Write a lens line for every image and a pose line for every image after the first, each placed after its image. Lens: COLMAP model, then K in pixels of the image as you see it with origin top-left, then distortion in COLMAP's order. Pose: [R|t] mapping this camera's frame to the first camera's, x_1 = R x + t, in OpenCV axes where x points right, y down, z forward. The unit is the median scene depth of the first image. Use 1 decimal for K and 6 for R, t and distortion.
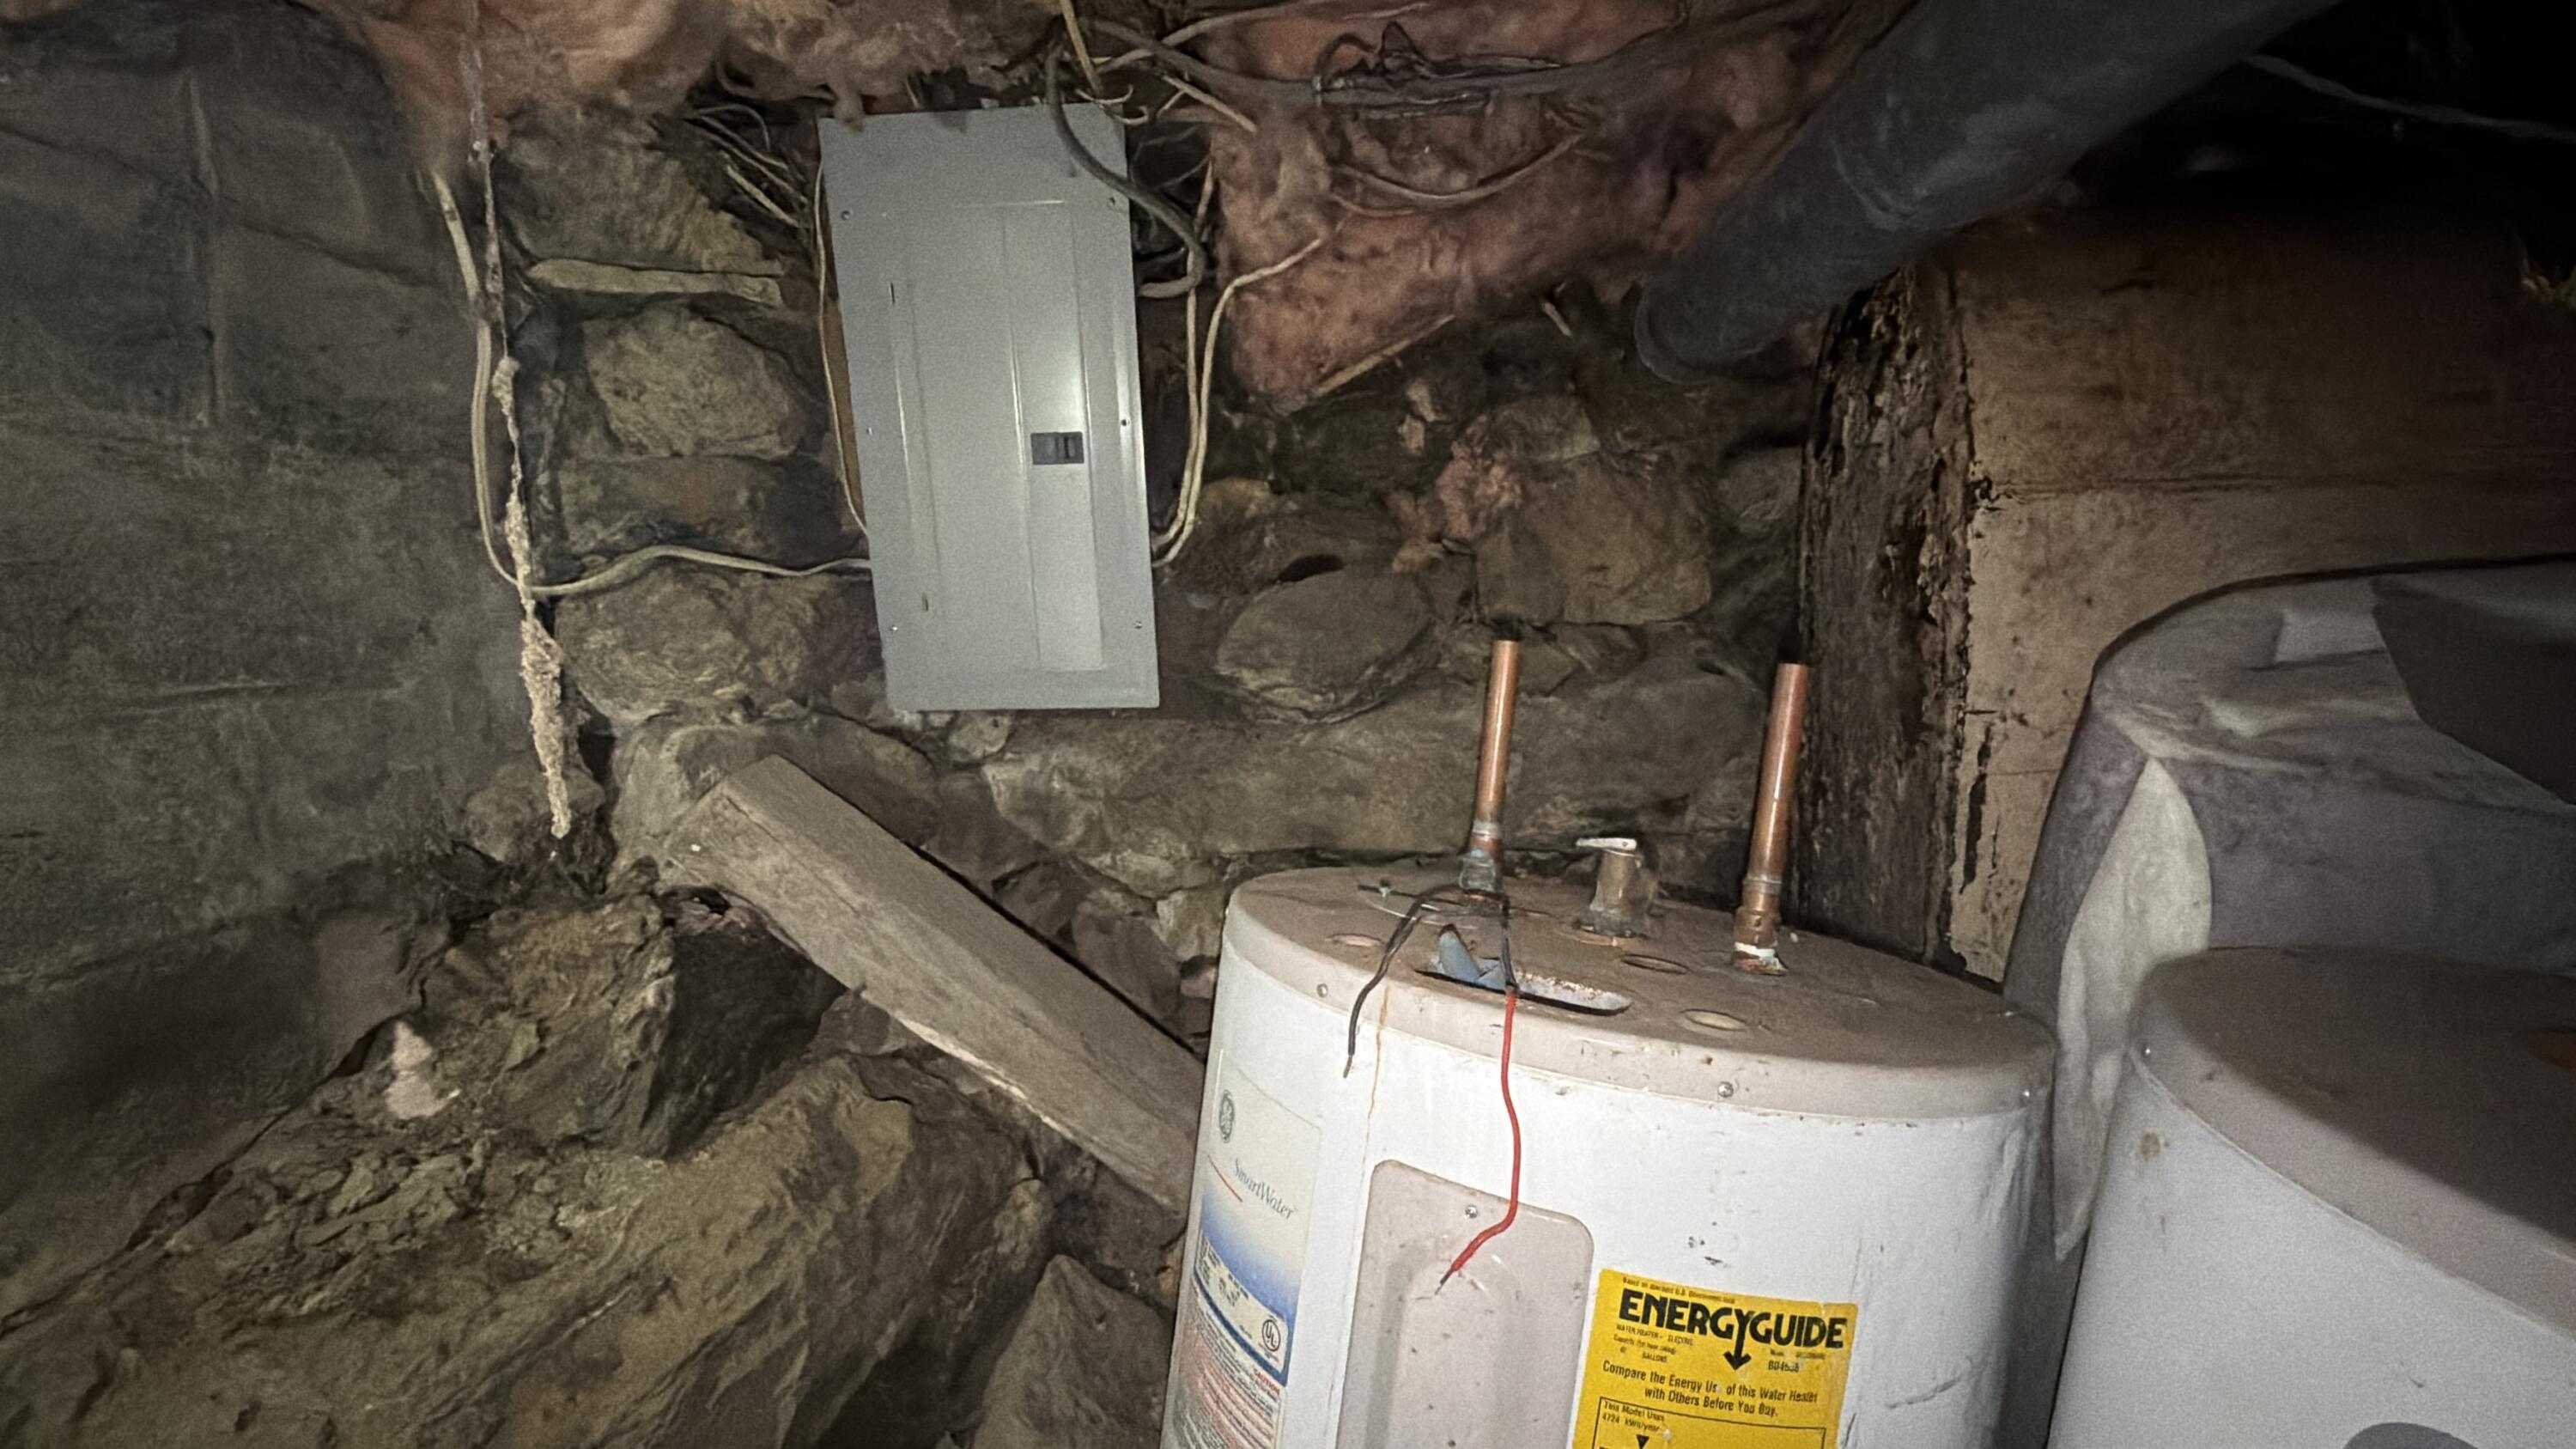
lens RADIAL K [[1176.4, 0, 1291.0], [0, 1176.4, 729.8], [0, 0, 1]] dist [-0.001188, 0.000211]
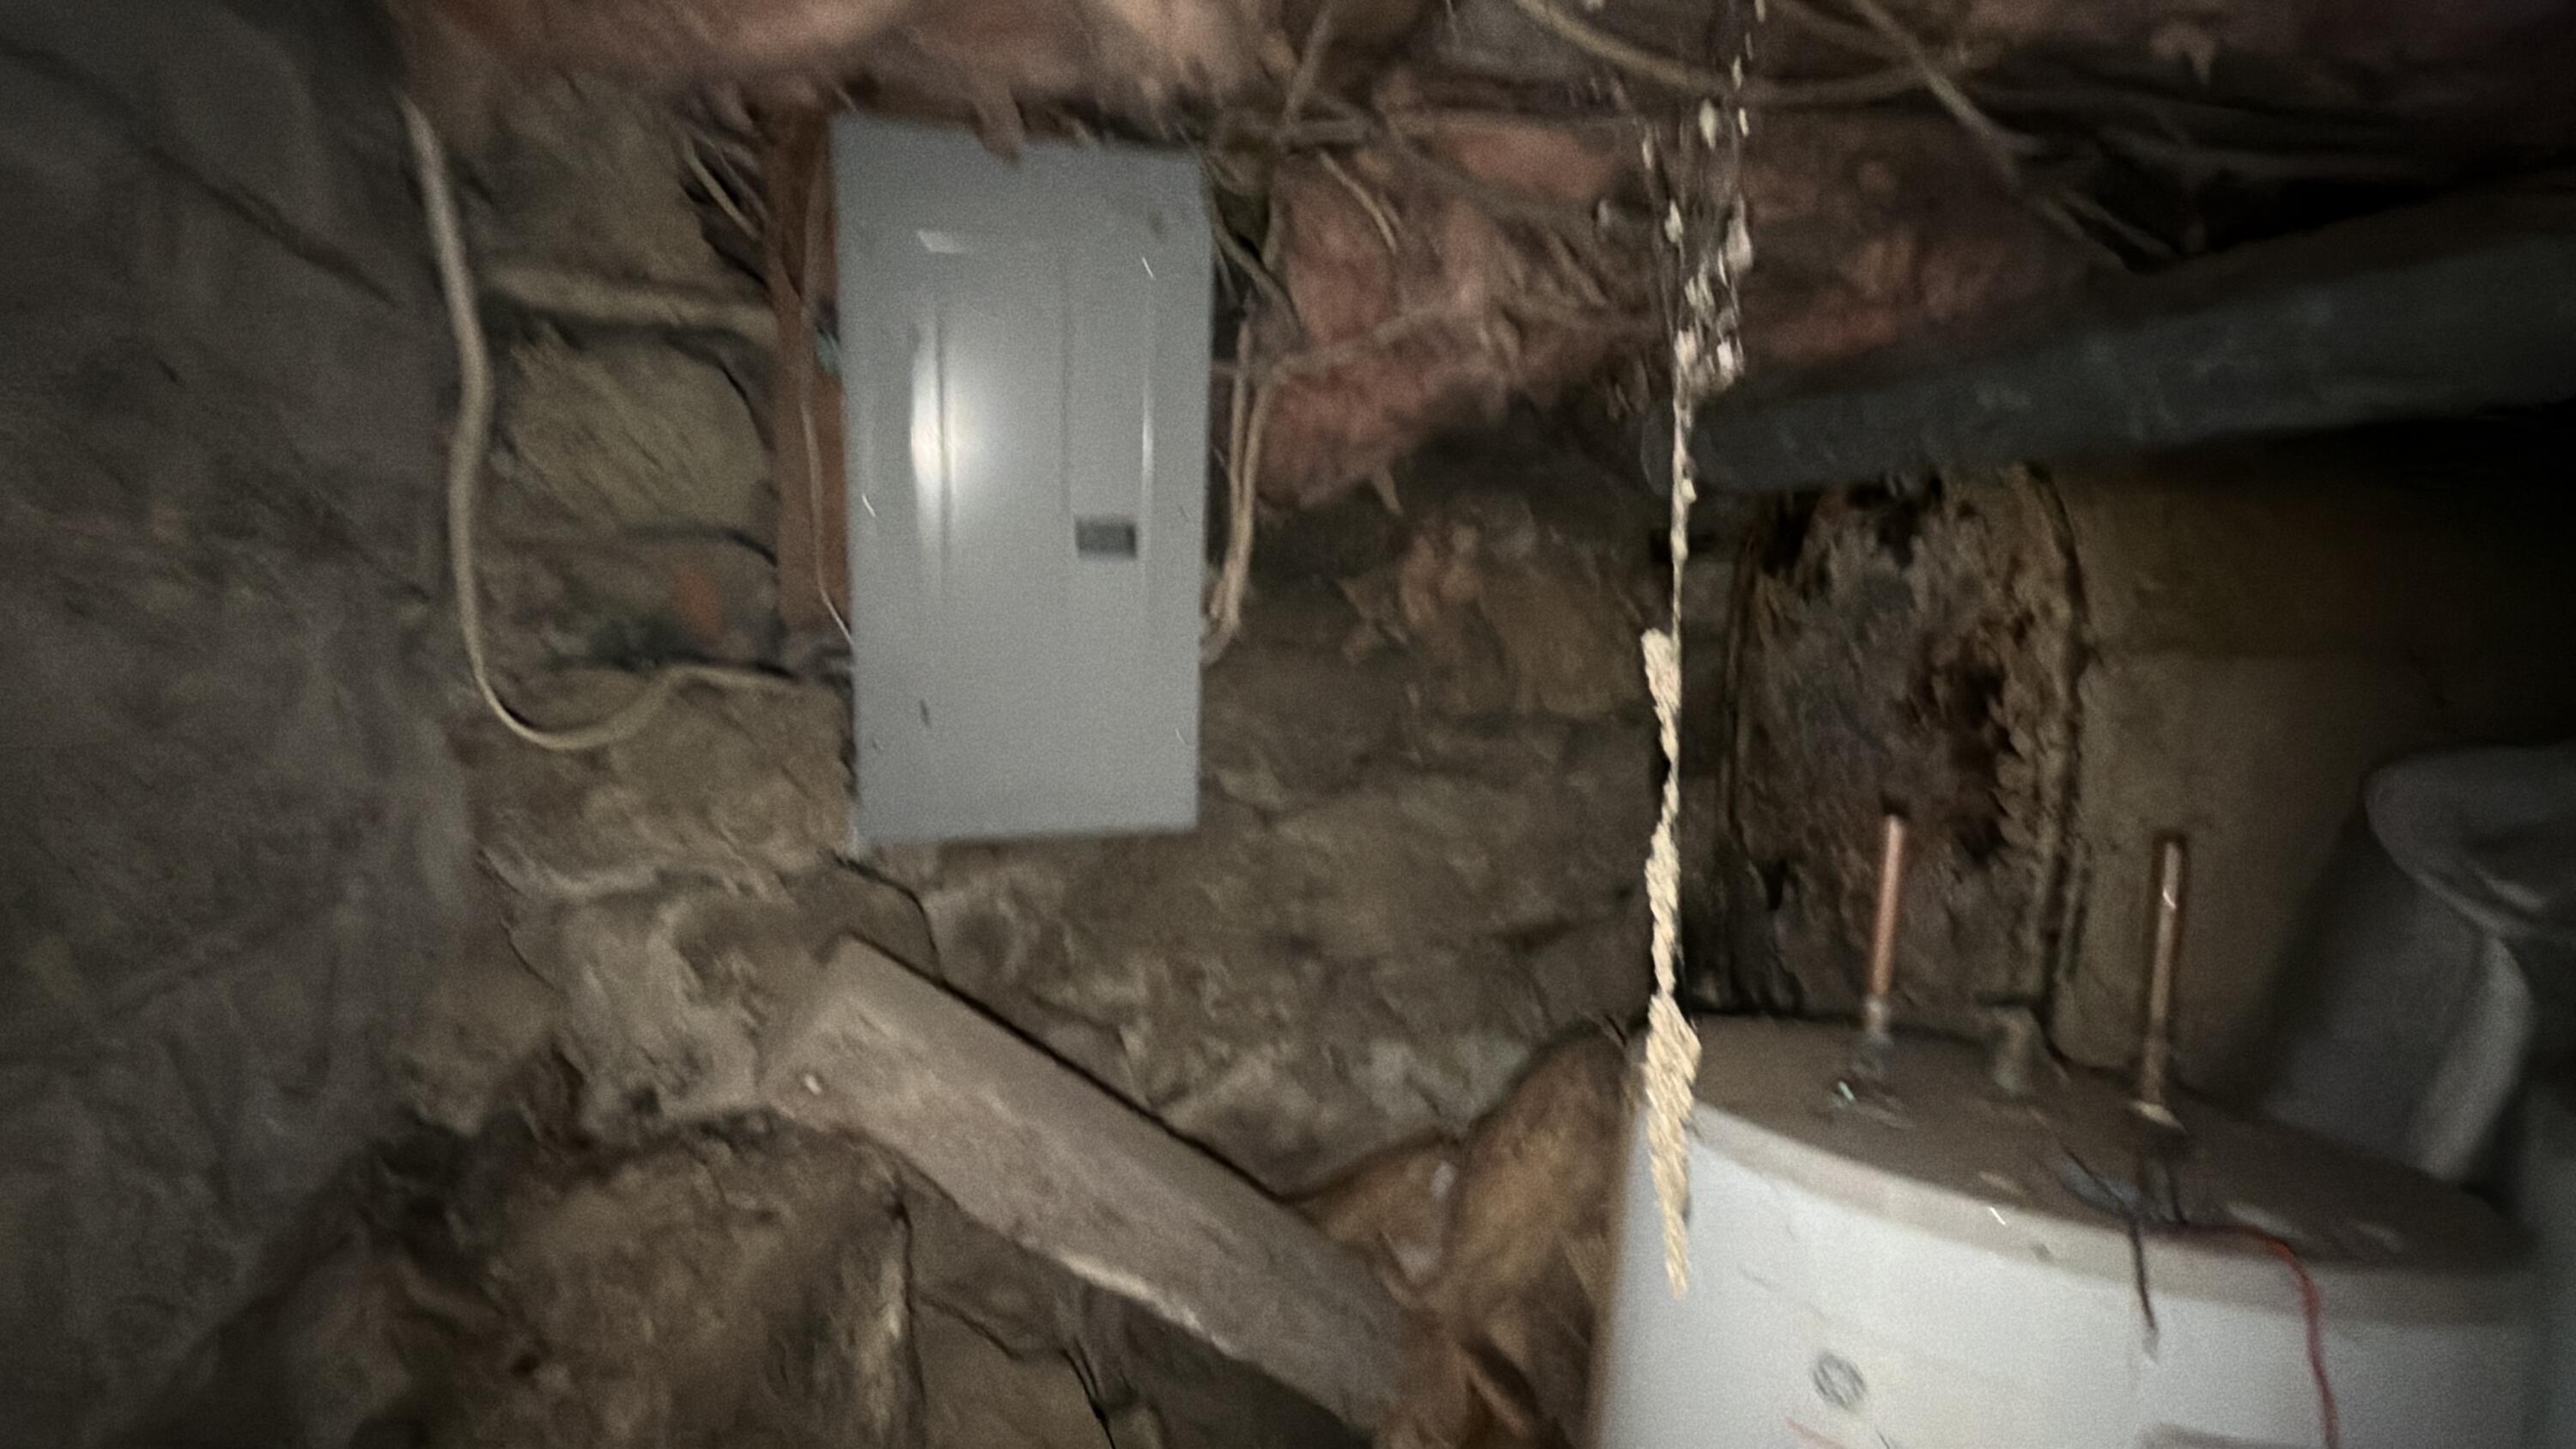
lens RADIAL K [[1176.4, 0, 1288.8], [0, 1176.4, 732.0], [0, 0, 1]] dist [-0.001188, 0.000211]
pose [[0.929373, -0.015438, 0.368819, -0.524349], [0.017866, 0.999835, -0.003167, -0.122826], [-0.368709, 0.009533, 0.929496, 0.199268]]
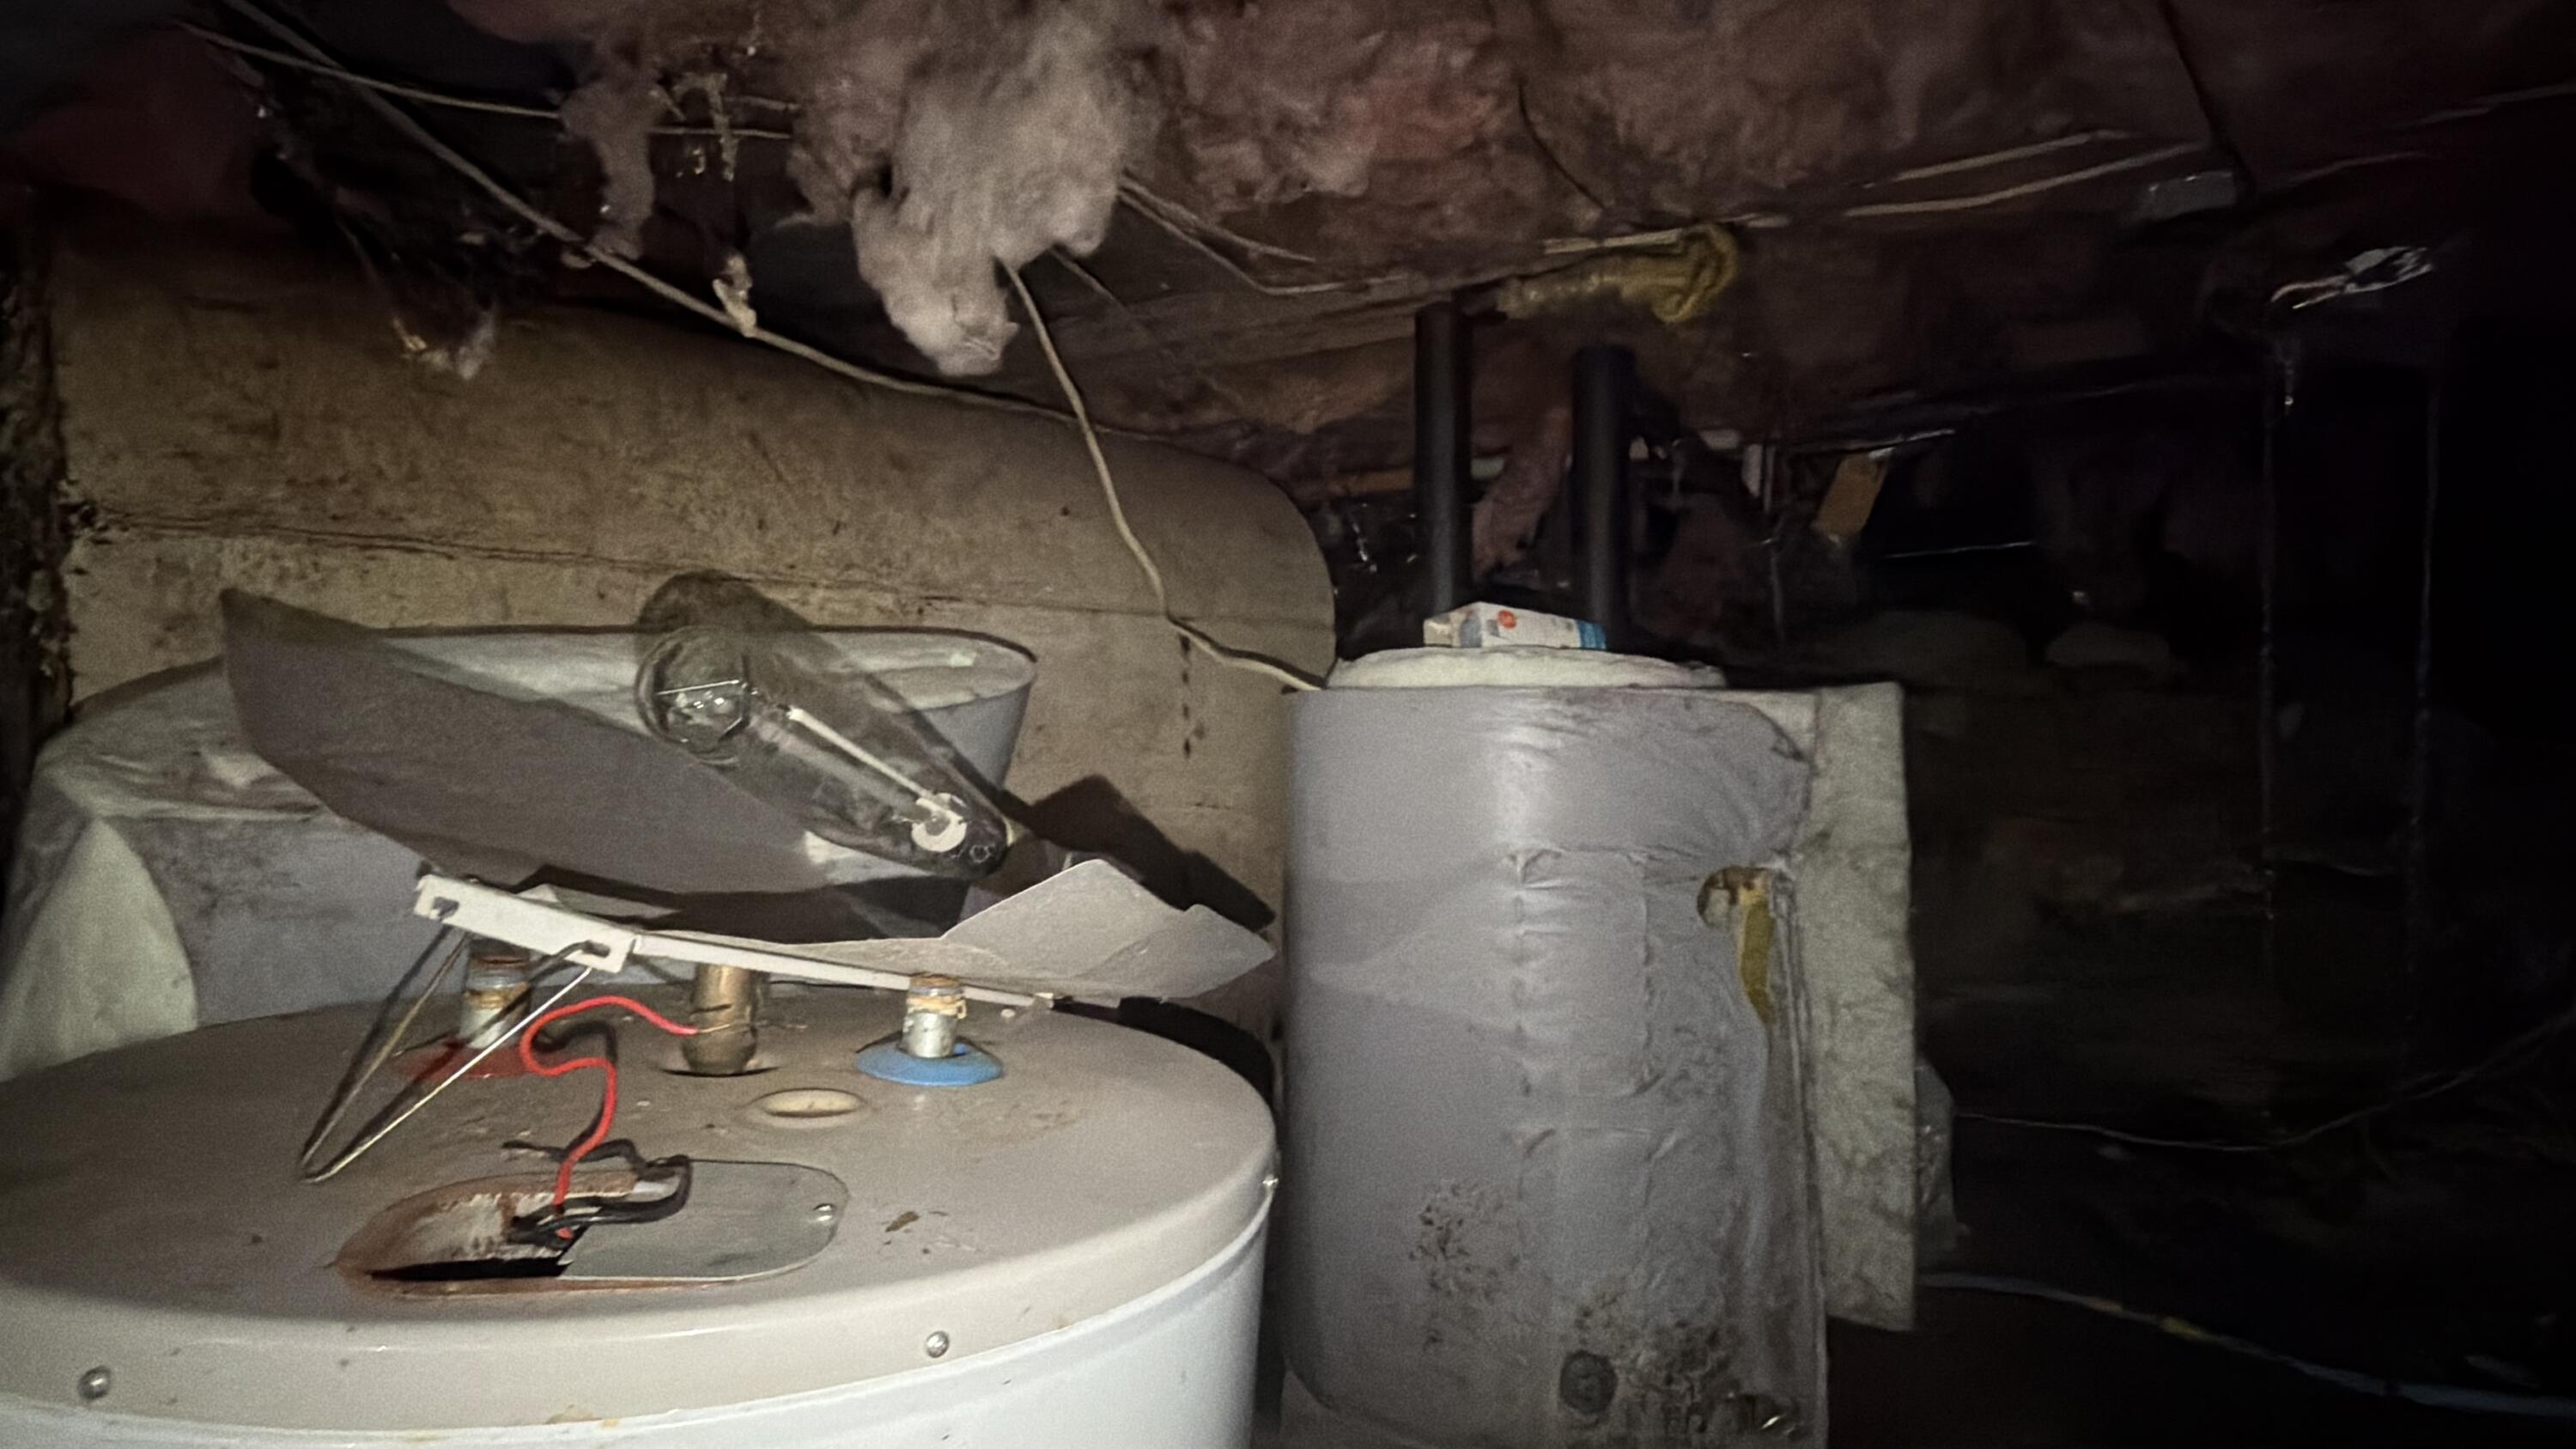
lens RADIAL K [[1176.4, 0, 1292.8], [0, 1176.4, 723.6], [0, 0, 1]] dist [-0.001188, 0.000211]
pose [[0.461234, -0.000701, 0.887278, 0.232592], [0.084793, 0.995458, -0.043291, 0.039935], [-0.883217, 0.095203, 0.459199, -0.085473]]
